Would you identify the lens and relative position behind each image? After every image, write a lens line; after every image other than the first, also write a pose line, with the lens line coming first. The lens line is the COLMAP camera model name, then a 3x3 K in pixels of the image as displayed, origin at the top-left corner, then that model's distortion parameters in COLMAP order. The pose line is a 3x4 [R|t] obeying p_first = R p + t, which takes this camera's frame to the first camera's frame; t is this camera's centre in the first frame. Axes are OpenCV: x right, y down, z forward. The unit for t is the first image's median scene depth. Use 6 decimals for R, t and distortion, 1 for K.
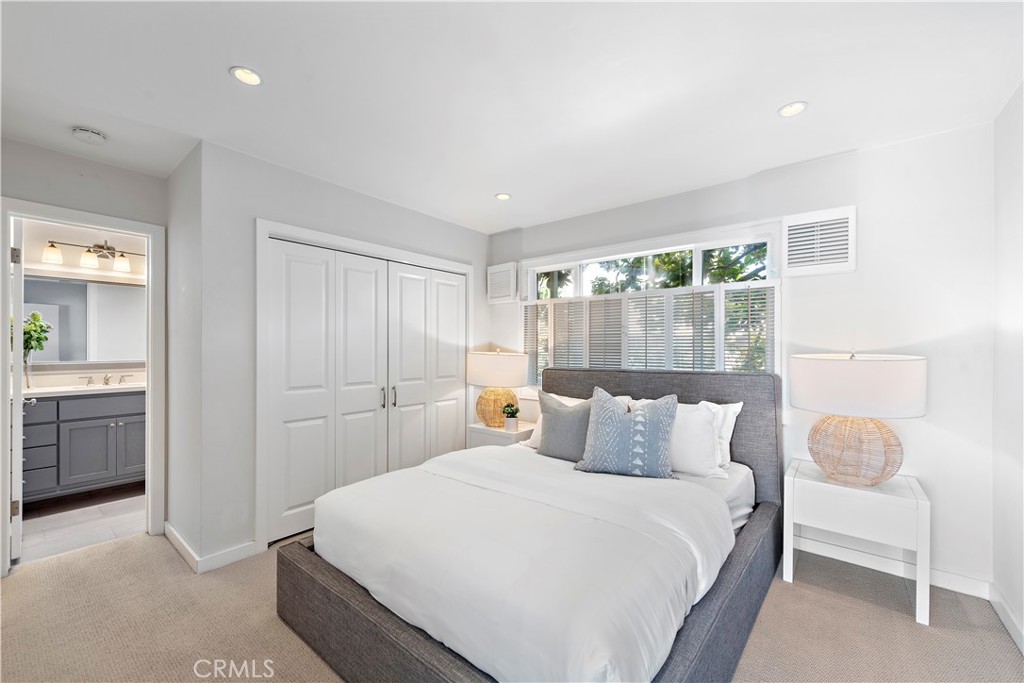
lens RADIAL K [[403.0, 0, 514.4], [0, 403.0, 349.6], [0, 0, 1]] dist [-0.000188, -0.000374]
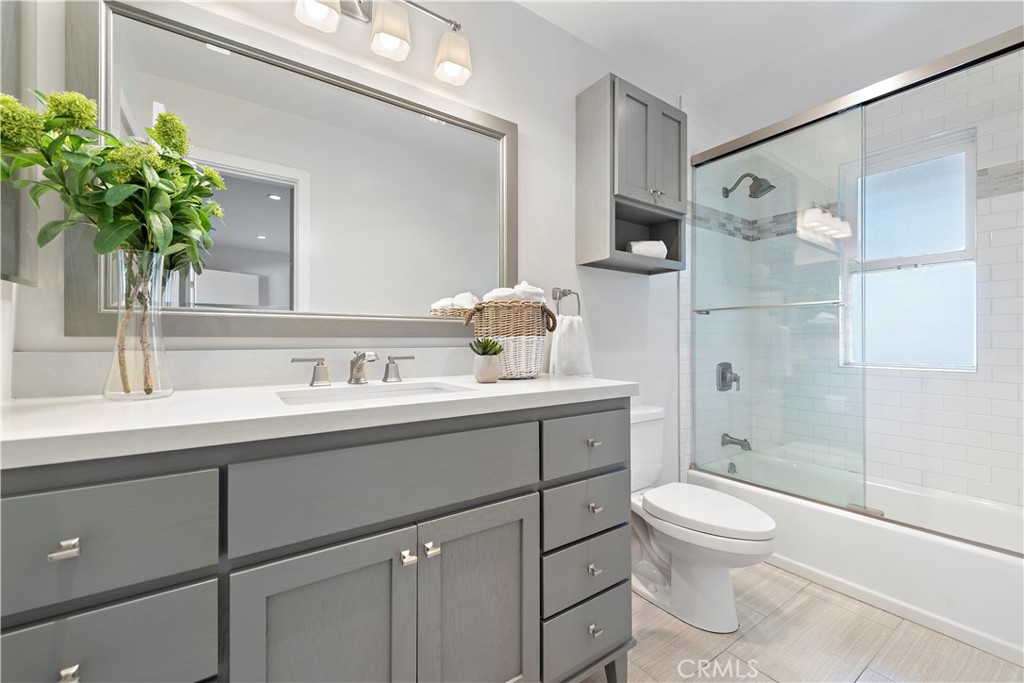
lens RADIAL K [[412.5, 0, 512.0], [0, 412.5, 341.5], [0, 0, 1]] dist [-0.000841, -0.000410]
pose [[0.955059, -0.004287, -0.296385, -0.893844], [0.002865, 0.999982, -0.005232, 0.062123], [0.296402, 0.004148, 0.955054, 0.810017]]
